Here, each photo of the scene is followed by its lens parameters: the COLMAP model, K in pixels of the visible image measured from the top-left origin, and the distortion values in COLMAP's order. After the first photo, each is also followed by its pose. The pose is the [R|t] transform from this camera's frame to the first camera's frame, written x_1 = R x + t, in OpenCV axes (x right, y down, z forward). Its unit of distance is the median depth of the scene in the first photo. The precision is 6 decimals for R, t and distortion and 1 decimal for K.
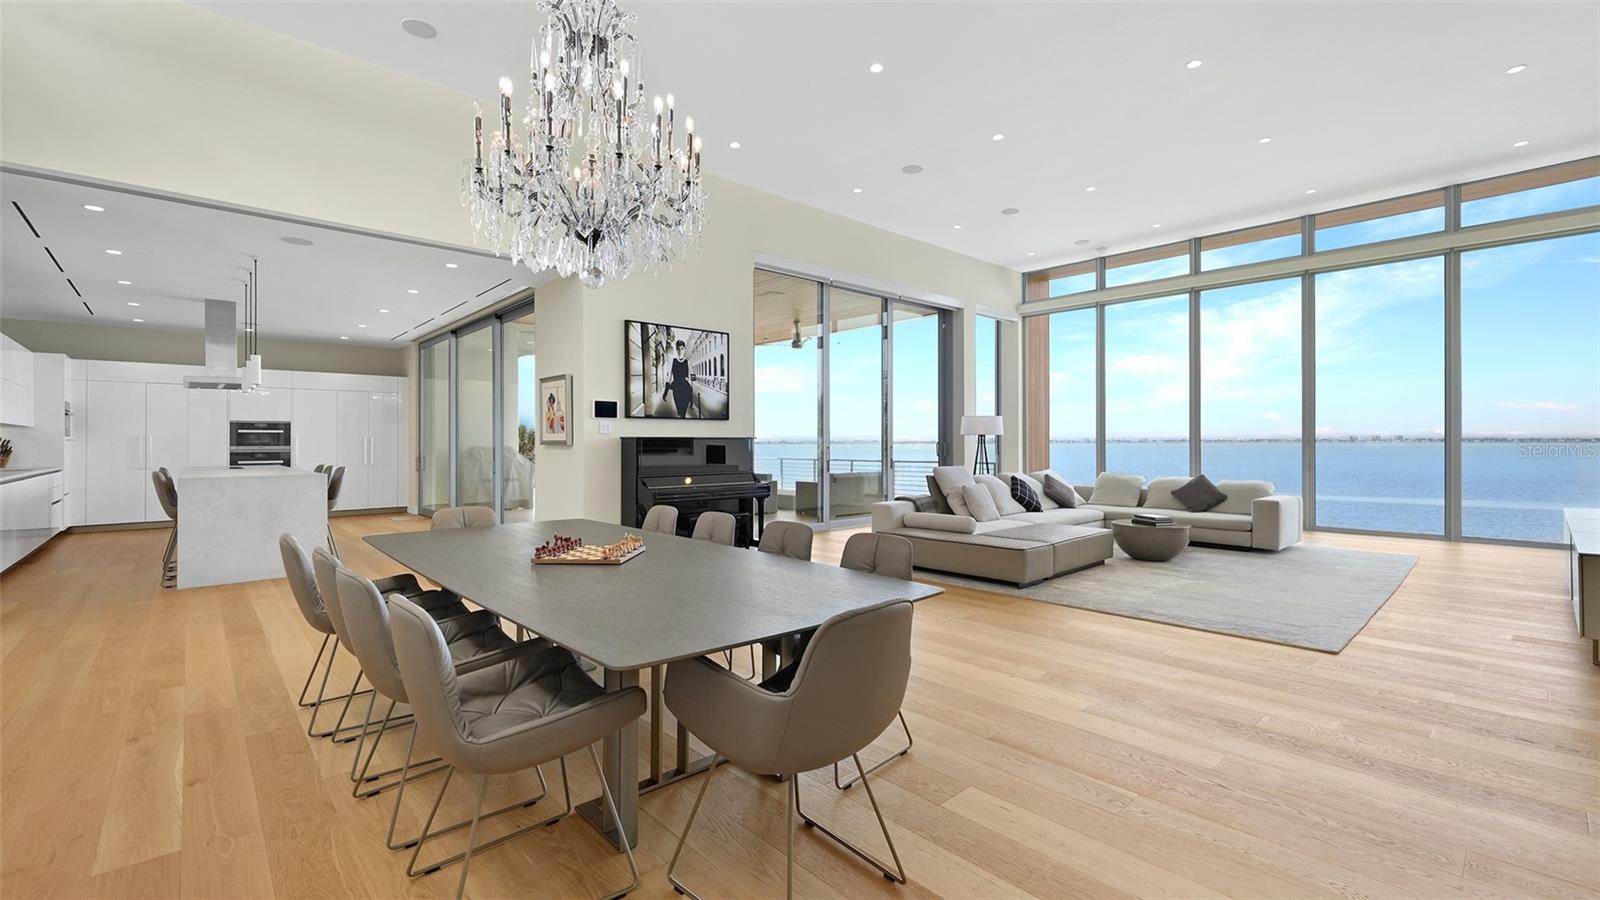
lens RADIAL K [[673.9, 0, 800.0], [0, 673.9, 450.0], [0, 0, 1]] dist [-0.001776, -0.000159]
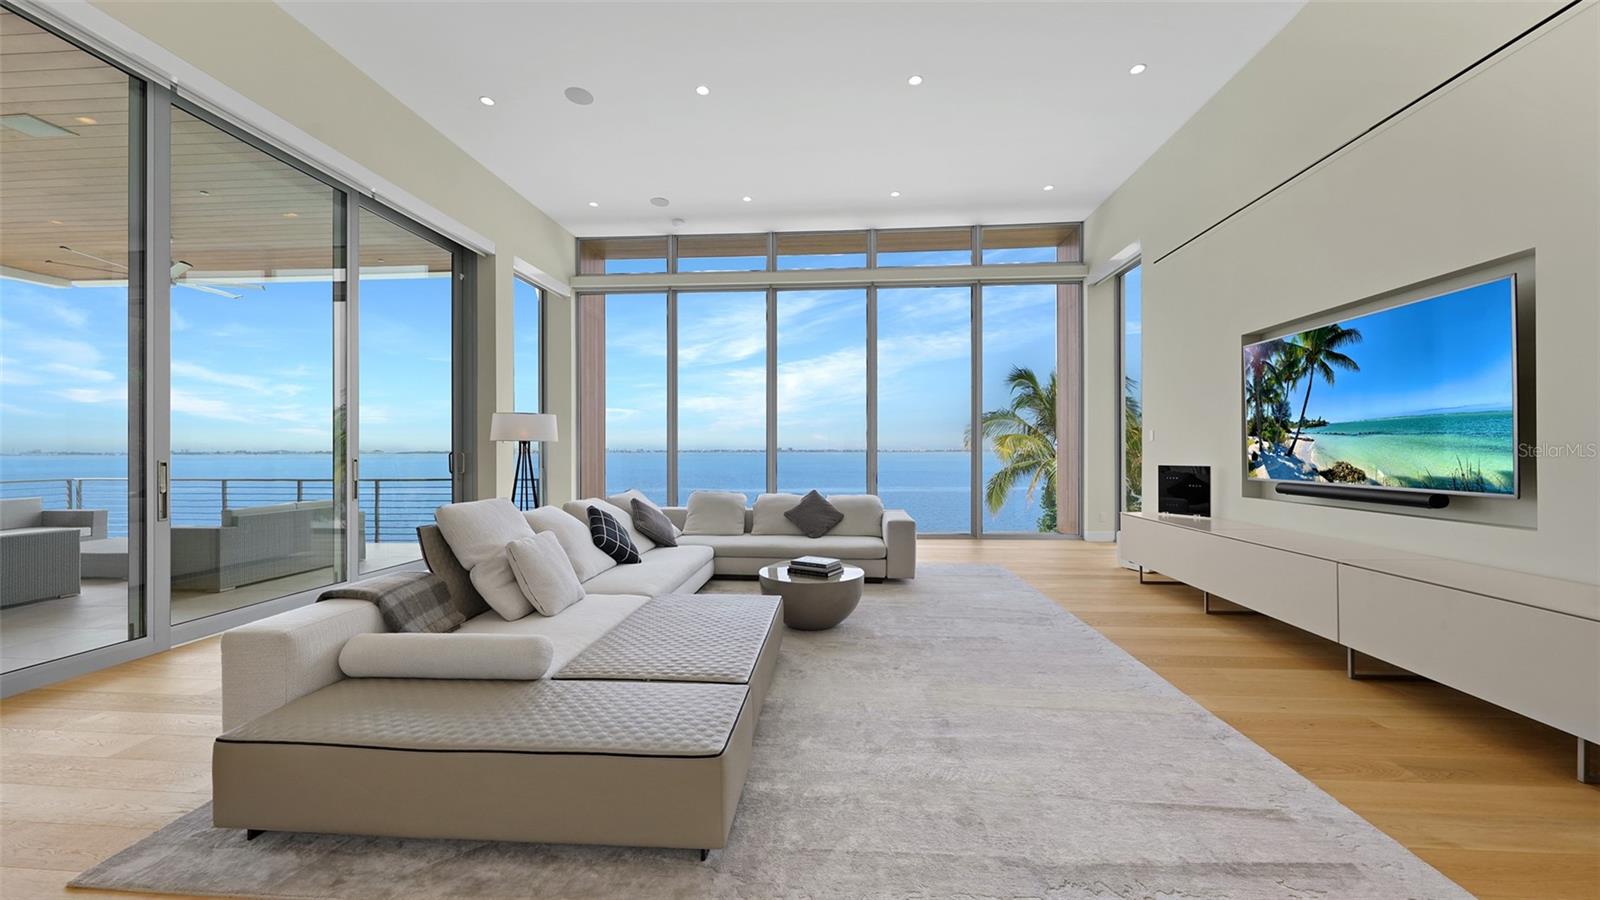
lens RADIAL K [[550.0, 0, 798.1], [0, 550.0, 443.0], [0, 0, 1]] dist [-0.001118, -0.000096]
pose [[0.722427, 0.012019, 0.691343, 0.107099], [0.007566, 0.999652, -0.025285, -0.005015], [-0.691406, 0.023497, 0.722084, 0.513062]]
